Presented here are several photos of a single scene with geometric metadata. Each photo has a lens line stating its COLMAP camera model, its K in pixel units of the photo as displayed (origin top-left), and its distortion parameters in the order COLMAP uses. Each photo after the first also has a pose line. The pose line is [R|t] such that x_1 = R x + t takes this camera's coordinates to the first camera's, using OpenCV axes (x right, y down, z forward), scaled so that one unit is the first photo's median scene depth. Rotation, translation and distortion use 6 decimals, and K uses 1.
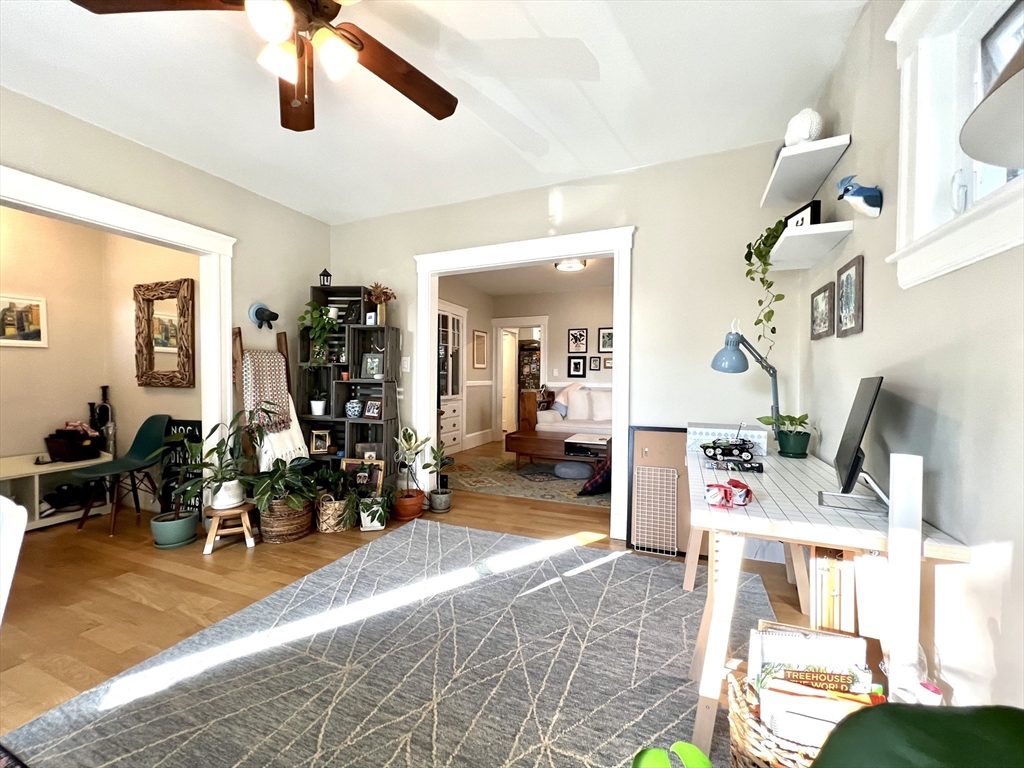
lens RADIAL K [[409.0, 0, 512.0], [0, 409.0, 384.0], [0, 0, 1]] dist [-0.000552, -0.000113]
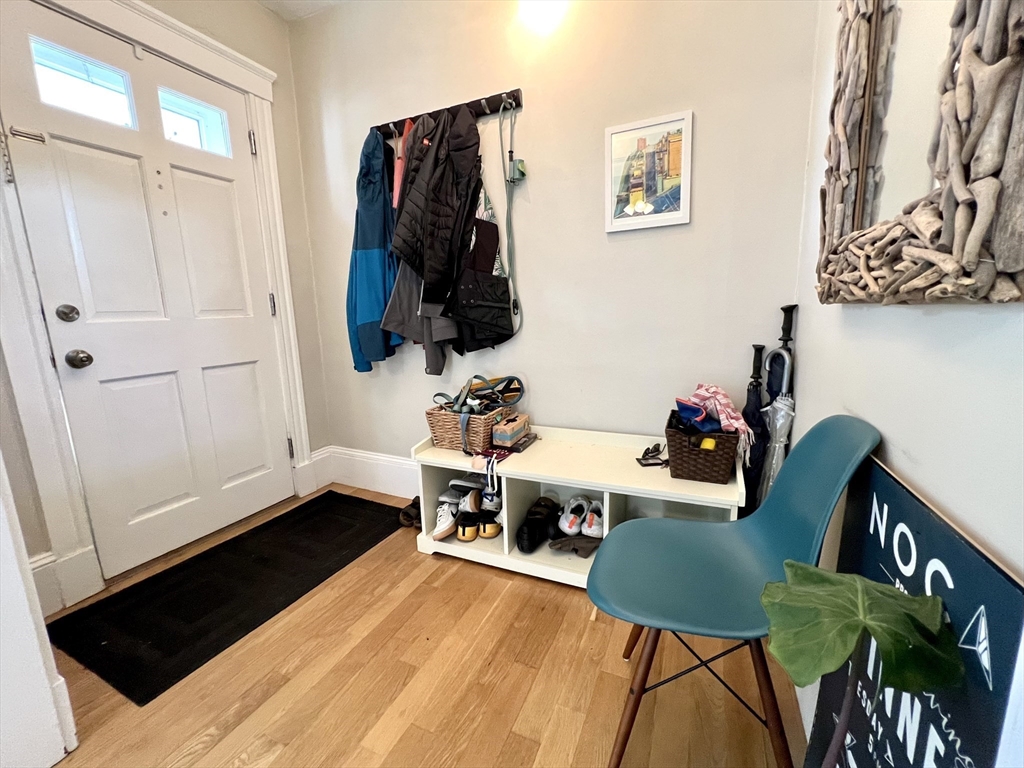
lens RADIAL K [[420.0, 0, 512.0], [0, 420.0, 384.0], [0, 0, 1]] dist [-0.000736, -0.000004]
pose [[-0.029524, 0.168100, -0.985328, -0.470610], [0.008457, 0.985764, 0.167921, 0.007695], [0.999528, -0.003375, -0.030526, 0.610926]]
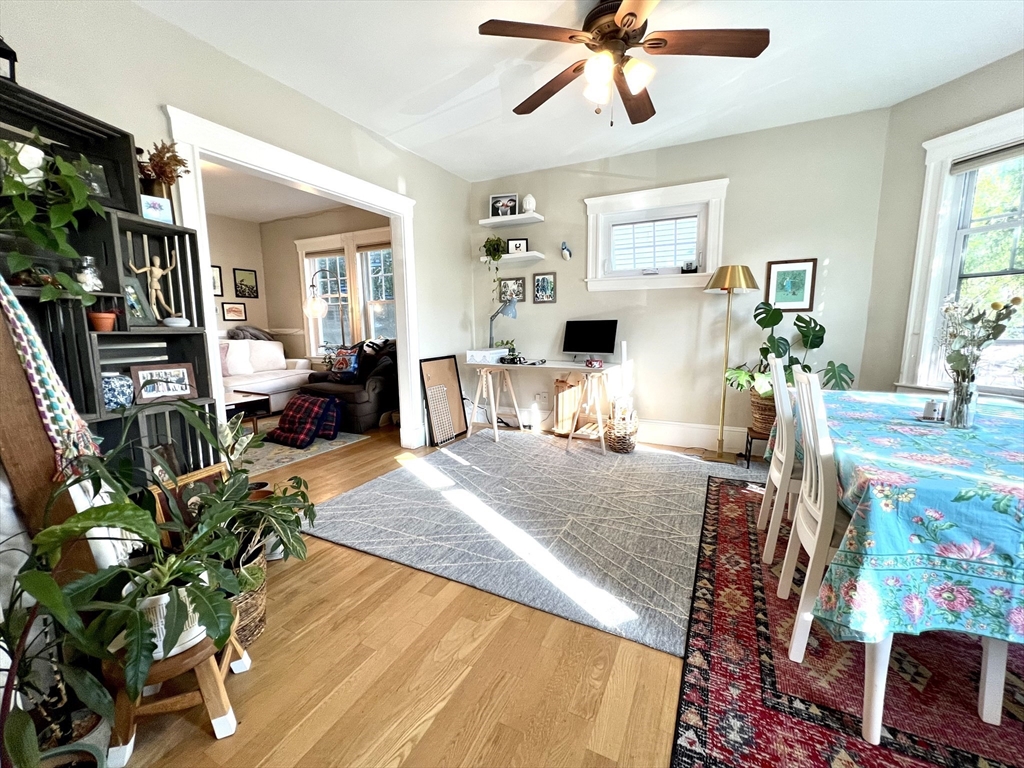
lens RADIAL K [[420.0, 0, 512.0], [0, 420.0, 384.0], [0, 0, 1]] dist [-0.000736, -0.000004]
pose [[0.068651, -0.145812, 0.986928, -0.656517], [0.026661, 0.989176, 0.144289, -0.003946], [-0.997284, 0.016407, 0.071795, 0.390423]]
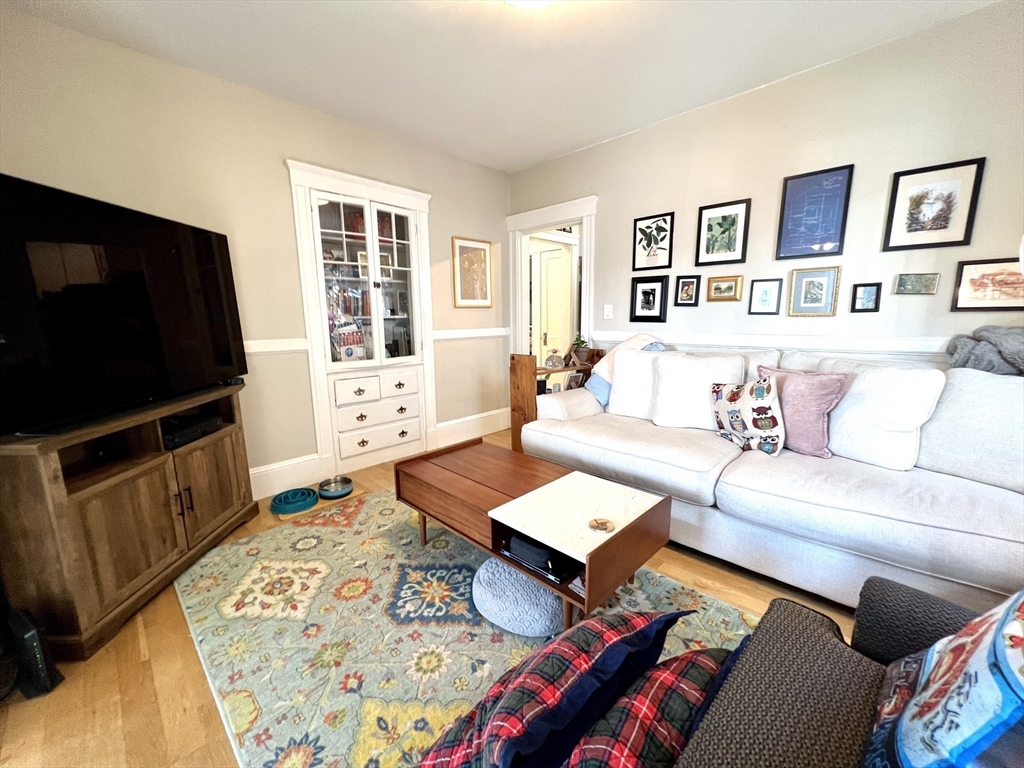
lens RADIAL K [[409.0, 0, 512.0], [0, 409.0, 384.0], [0, 0, 1]] dist [-0.000552, -0.000113]
pose [[0.929777, 0.045800, -0.365264, 0.283793], [0.010829, 0.988398, 0.151500, -0.027382], [0.367965, -0.144817, 0.918493, 0.728574]]
